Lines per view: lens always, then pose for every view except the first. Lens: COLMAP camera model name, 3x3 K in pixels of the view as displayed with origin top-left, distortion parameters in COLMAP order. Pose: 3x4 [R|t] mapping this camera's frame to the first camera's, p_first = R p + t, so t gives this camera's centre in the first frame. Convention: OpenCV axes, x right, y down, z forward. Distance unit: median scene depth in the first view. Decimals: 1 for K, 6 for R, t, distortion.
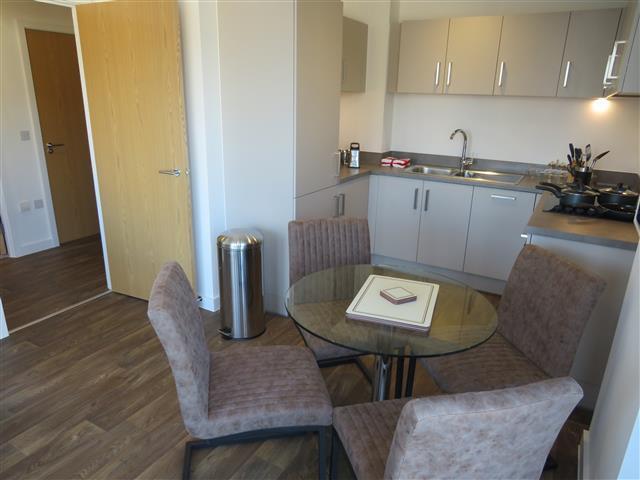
lens RADIAL K [[467.5, 0, 321.2], [0, 467.5, 242.7], [0, 0, 1]] dist [-0.006545, 0.065271]
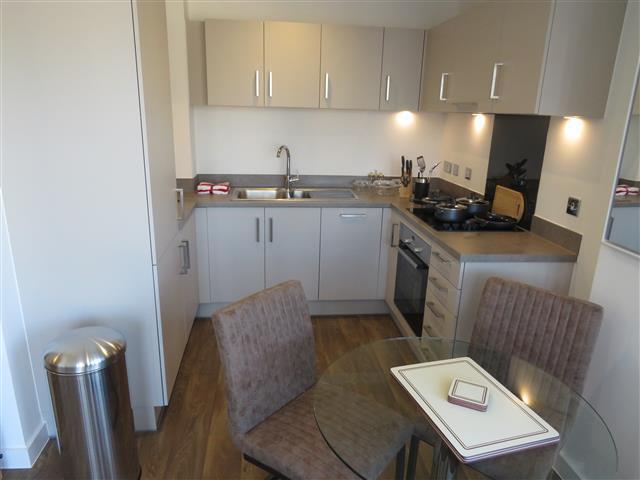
lens RADIAL K [[467.5, 0, 321.2], [0, 467.5, 242.7], [0, 0, 1]] dist [-0.006545, 0.065271]
pose [[0.811517, -0.175083, 0.557482, -0.185919], [0.177071, 0.982880, 0.050924, -0.095193], [-0.556854, 0.057388, 0.828625, 0.233991]]
